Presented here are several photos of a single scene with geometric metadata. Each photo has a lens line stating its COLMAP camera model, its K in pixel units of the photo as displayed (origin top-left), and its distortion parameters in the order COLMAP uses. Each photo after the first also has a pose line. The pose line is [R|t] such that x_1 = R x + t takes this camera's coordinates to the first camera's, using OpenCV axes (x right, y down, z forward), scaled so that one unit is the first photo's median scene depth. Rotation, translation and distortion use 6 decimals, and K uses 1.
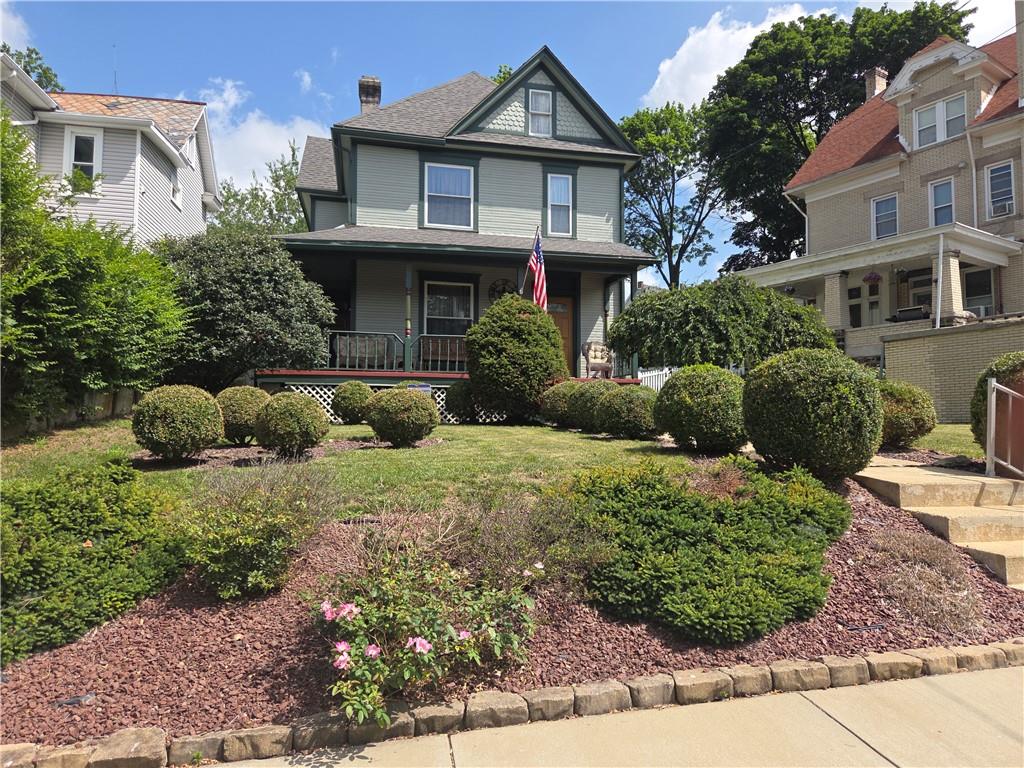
lens RADIAL K [[681.5, 0, 504.9], [0, 681.5, 388.2], [0, 0, 1]] dist [0.047825, -0.039976]
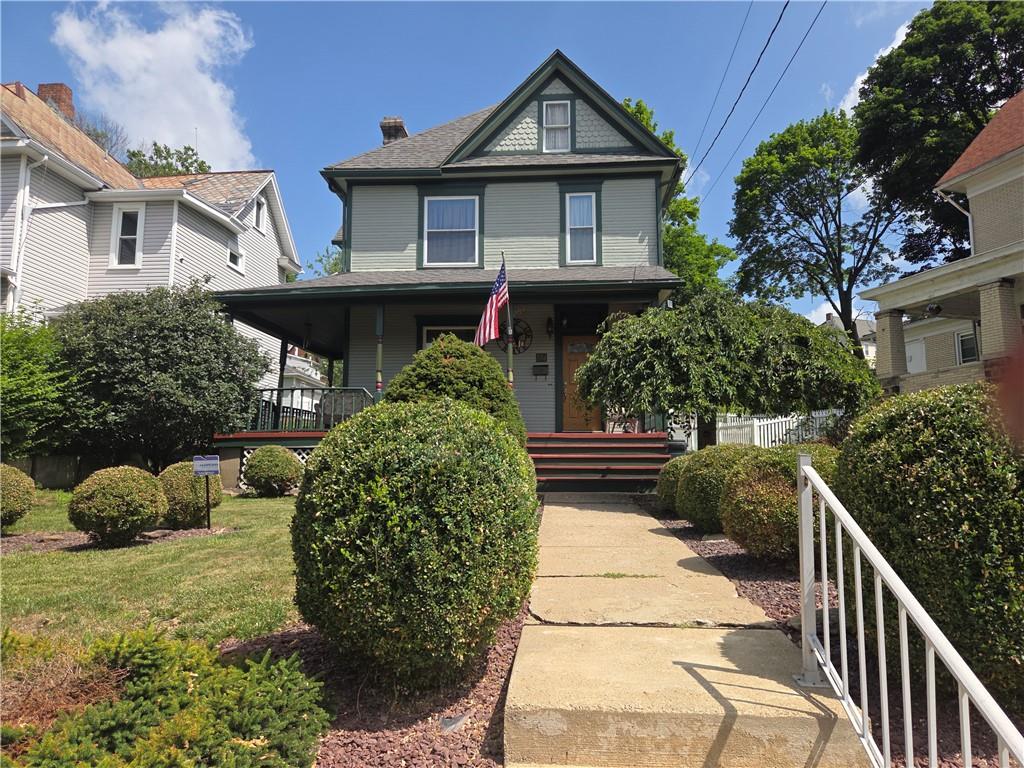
lens RADIAL K [[681.5, 0, 510.4], [0, 681.5, 388.2], [0, 0, 1]] dist [0.047825, -0.039976]
pose [[0.961048, -0.039921, -0.273482, 0.219616], [0.020595, 0.997106, -0.073180, -0.009798], [0.275612, 0.064697, 0.959089, 0.176471]]
